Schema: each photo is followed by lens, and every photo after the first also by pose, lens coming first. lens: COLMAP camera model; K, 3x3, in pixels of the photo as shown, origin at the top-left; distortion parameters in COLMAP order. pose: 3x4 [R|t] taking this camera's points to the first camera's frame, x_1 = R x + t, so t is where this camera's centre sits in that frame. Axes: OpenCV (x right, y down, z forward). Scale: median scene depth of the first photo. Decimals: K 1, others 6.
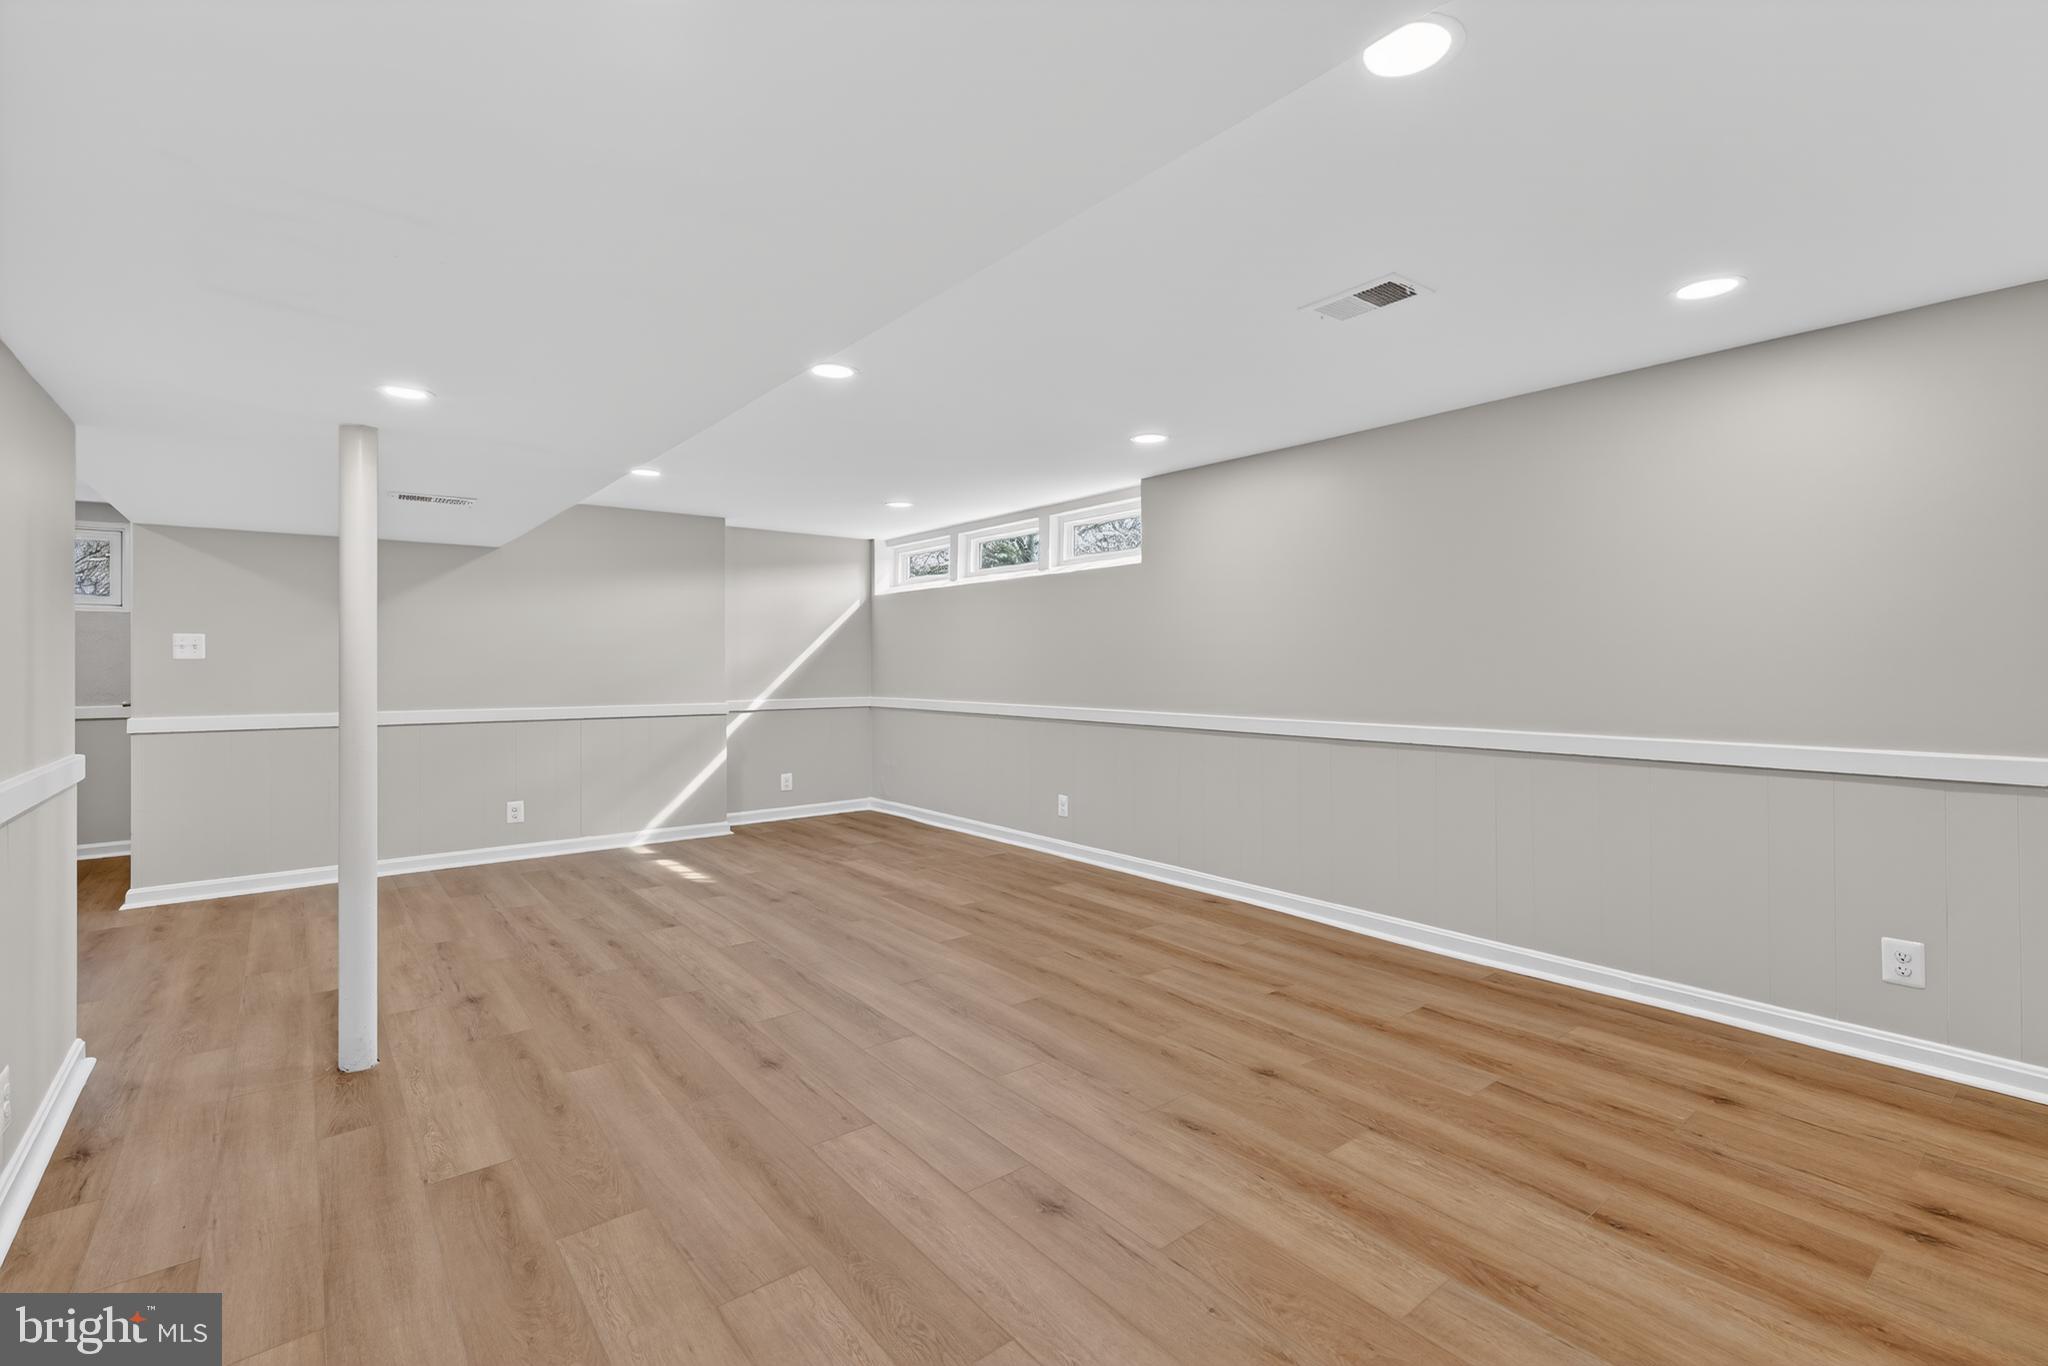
lens RADIAL K [[970.7, 0, 1027.0], [0, 970.7, 675.5], [0, 0, 1]] dist [0.000072, -0.000060]
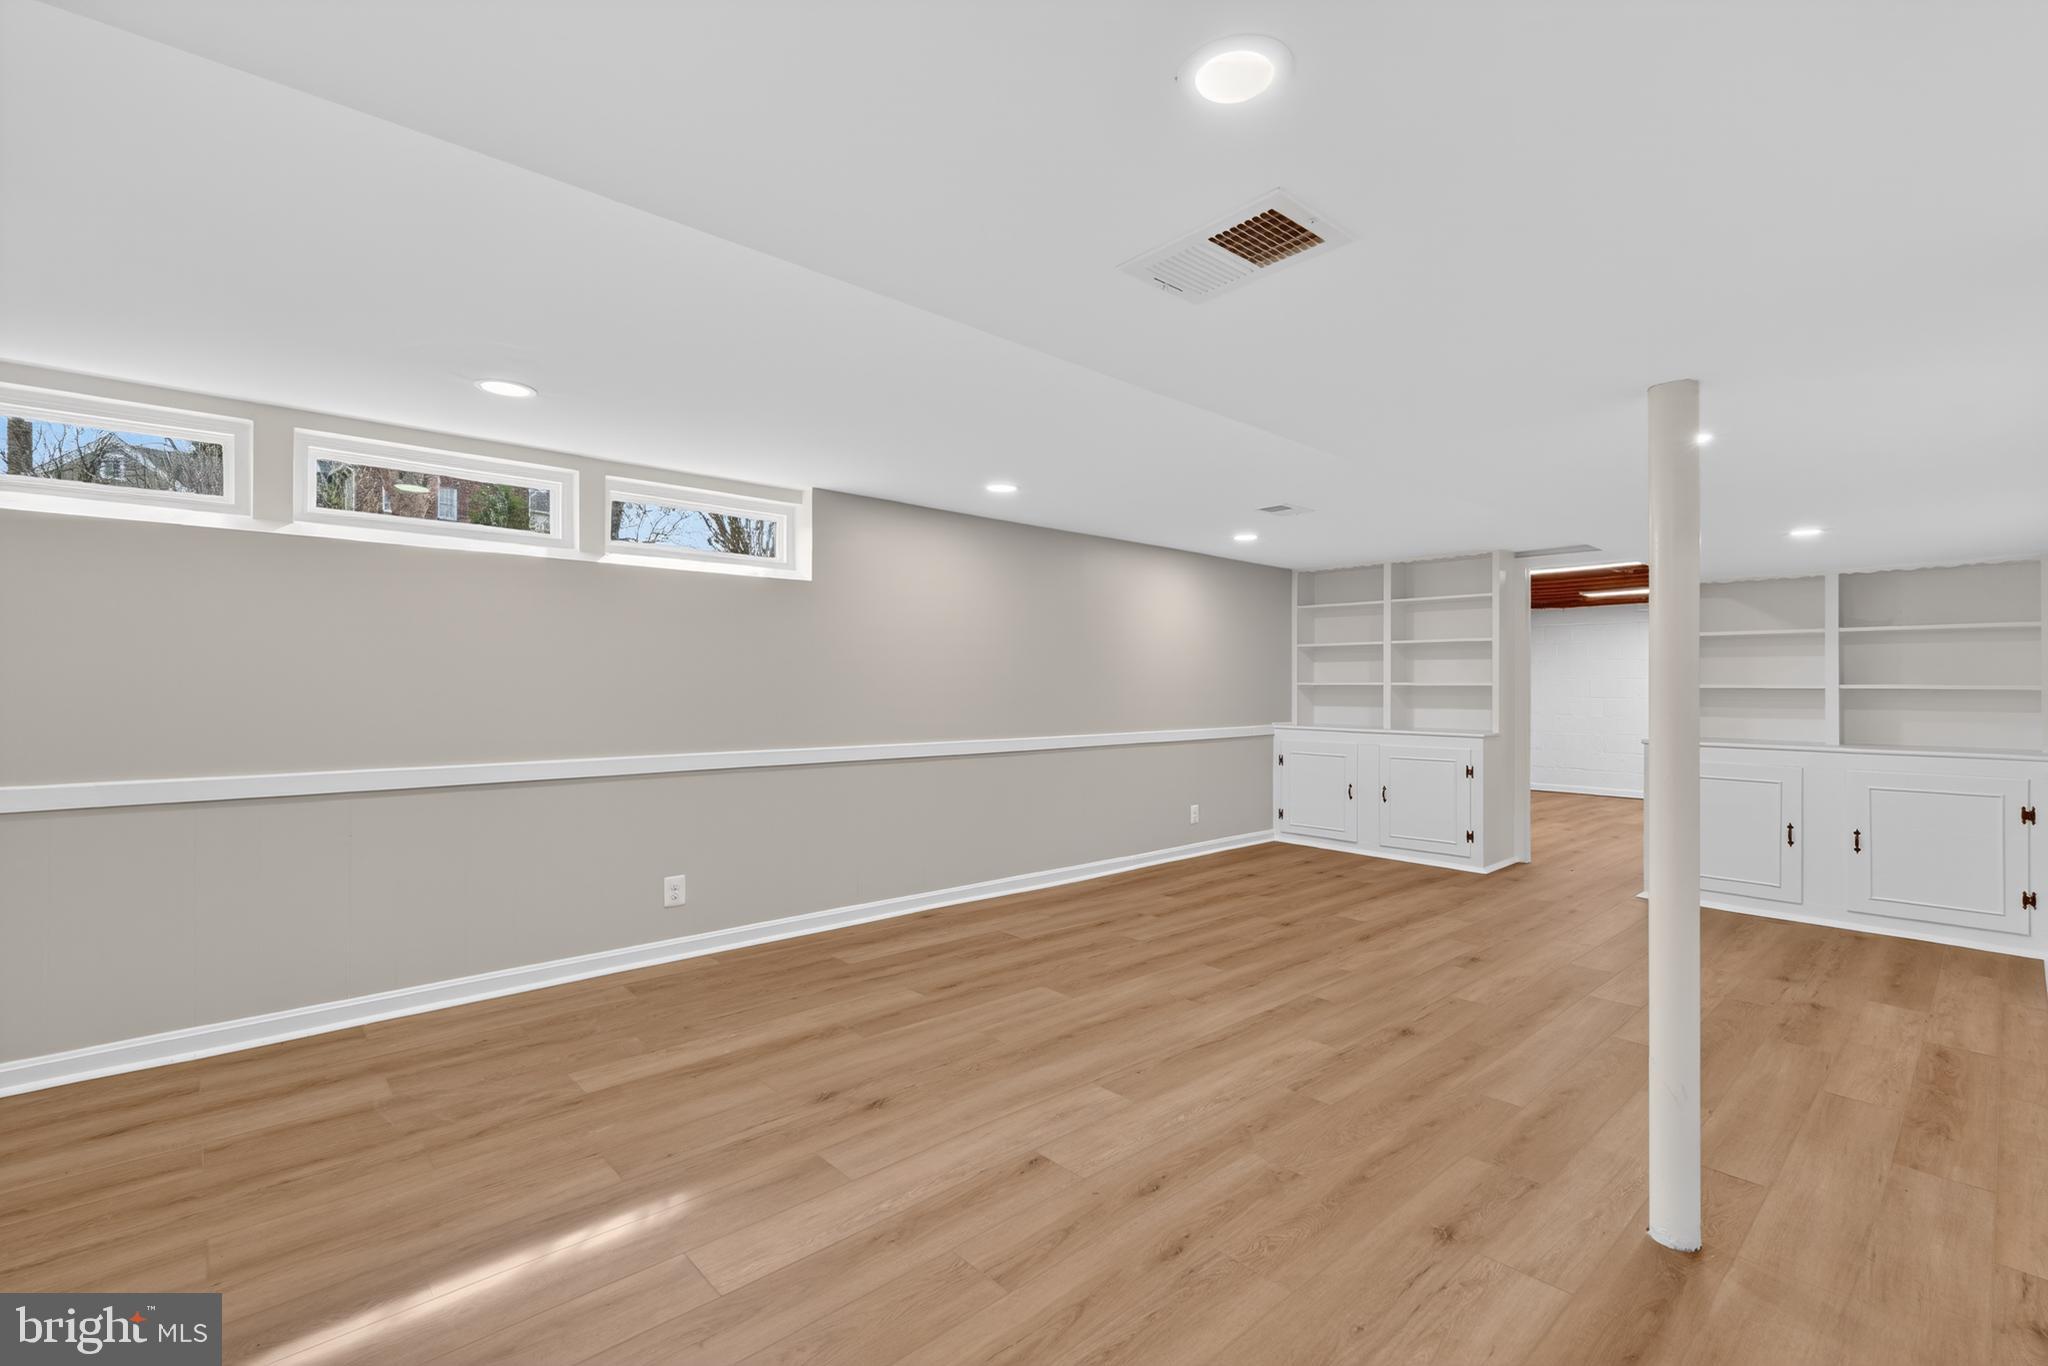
lens RADIAL K [[970.7, 0, 1027.0], [0, 970.7, 675.5], [0, 0, 1]] dist [0.000072, -0.000060]
pose [[-0.130409, 0.015069, 0.991346, -1.187680], [0.007258, 0.999872, -0.014243, -0.021519], [-0.991434, 0.005338, -0.130501, 1.376316]]
